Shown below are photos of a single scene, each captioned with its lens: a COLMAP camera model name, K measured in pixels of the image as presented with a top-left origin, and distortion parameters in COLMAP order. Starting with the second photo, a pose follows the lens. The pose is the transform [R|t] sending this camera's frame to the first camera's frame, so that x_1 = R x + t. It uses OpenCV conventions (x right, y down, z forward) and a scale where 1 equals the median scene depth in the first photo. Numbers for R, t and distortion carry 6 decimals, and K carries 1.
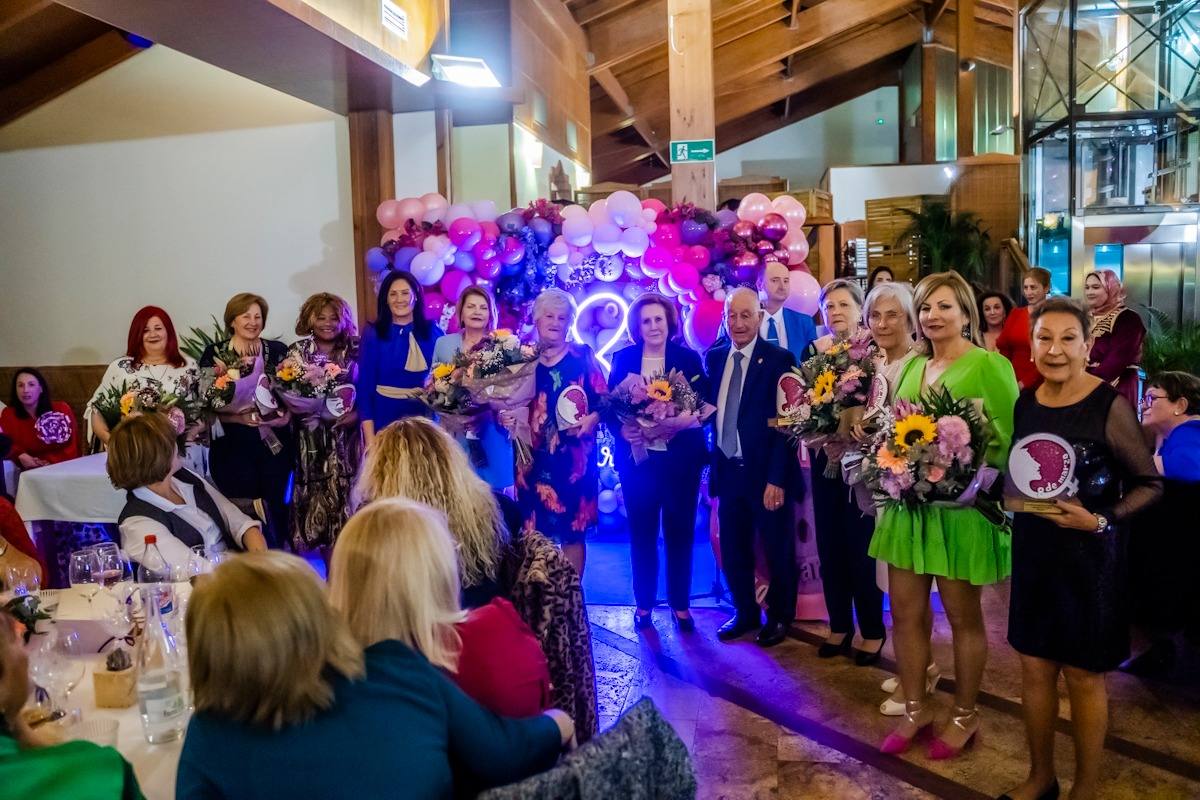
lens RADIAL K [[978.5, 0, 603.6], [0, 978.5, 399.5], [0, 0, 1]] dist [-0.114679, 0.094016]
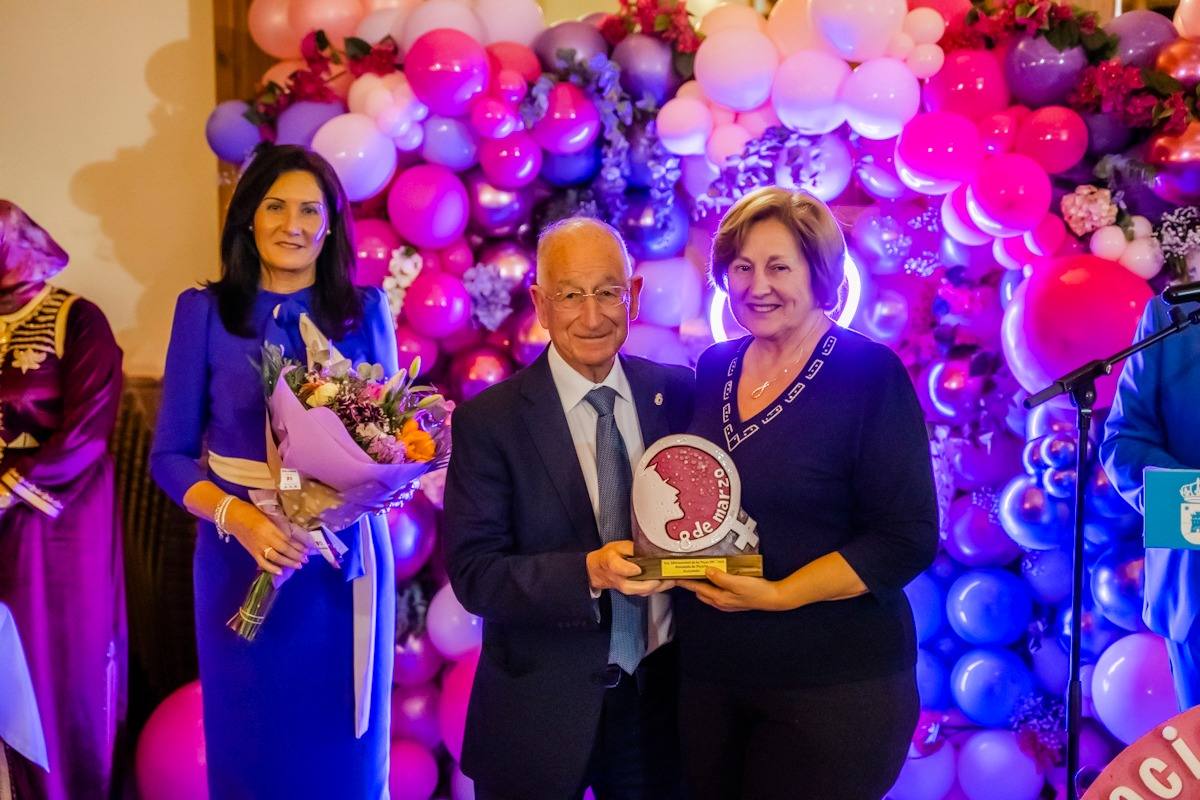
lens RADIAL K [[1954.6, 0, 598.7], [0, 1954.6, 407.2], [0, 0, 1]] dist [0.216545, 0.021967]
pose [[0.987496, 0.039681, -0.152568, 0.044316], [-0.044273, 0.998659, -0.026820, -0.015570], [0.151300, 0.033240, 0.987929, 0.223706]]
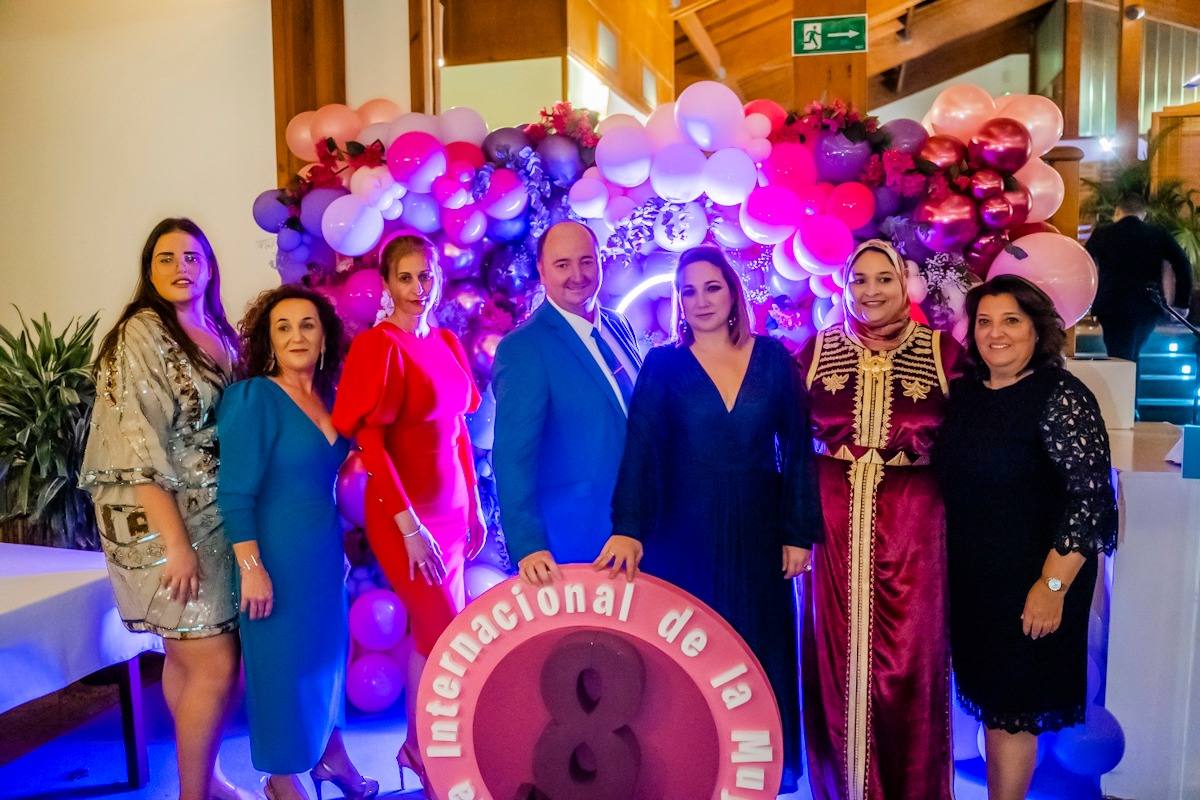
lens RADIAL K [[978.5, 0, 603.6], [0, 978.5, 399.5], [0, 0, 1]] dist [-0.114679, 0.094016]
pose [[0.995927, 0.021337, -0.087603, 0.012373], [-0.020787, 0.999758, 0.007184, -0.041844], [0.087735, -0.005333, 0.996130, 0.458810]]
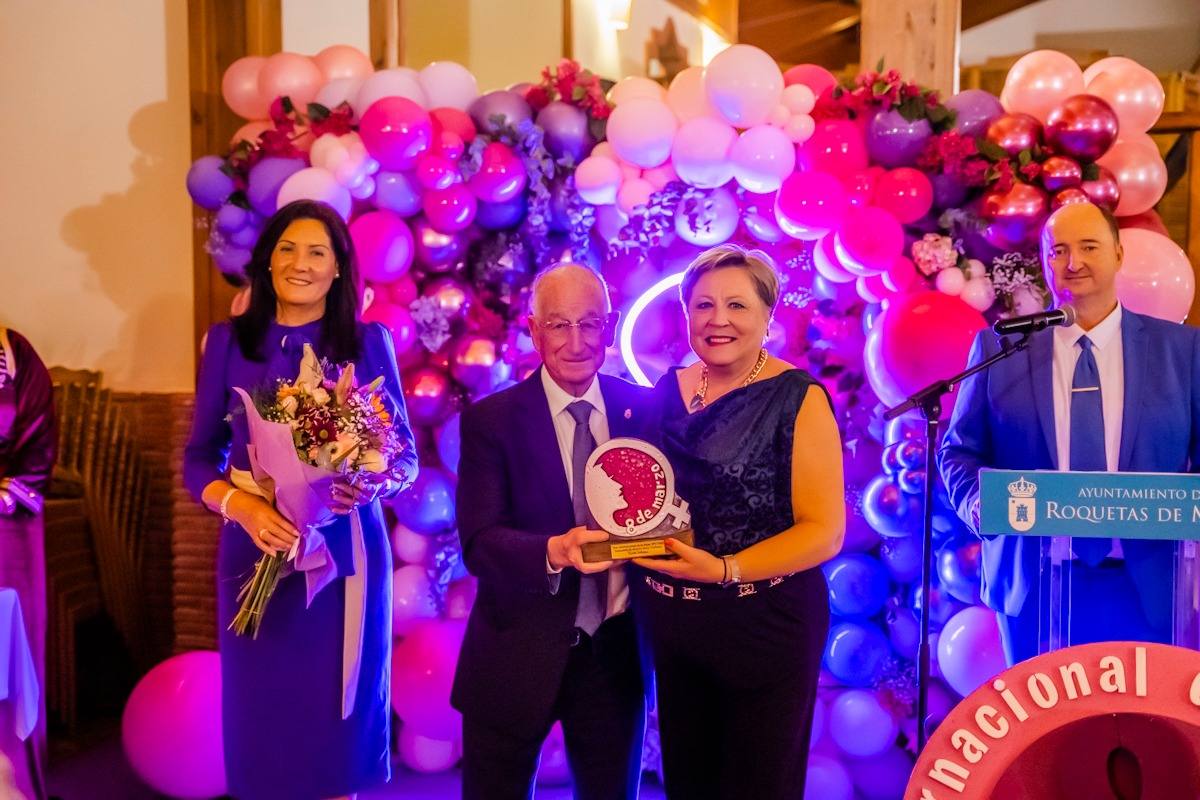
lens RADIAL K [[1731.2, 0, 596.4], [0, 1731.2, 401.7], [0, 0, 1]] dist [0.130614, 0.054329]
pose [[0.993982, 0.037246, -0.103018, 0.041265], [-0.041250, 0.998463, -0.037012, -0.015710], [0.101481, 0.041039, 0.993991, 0.191430]]
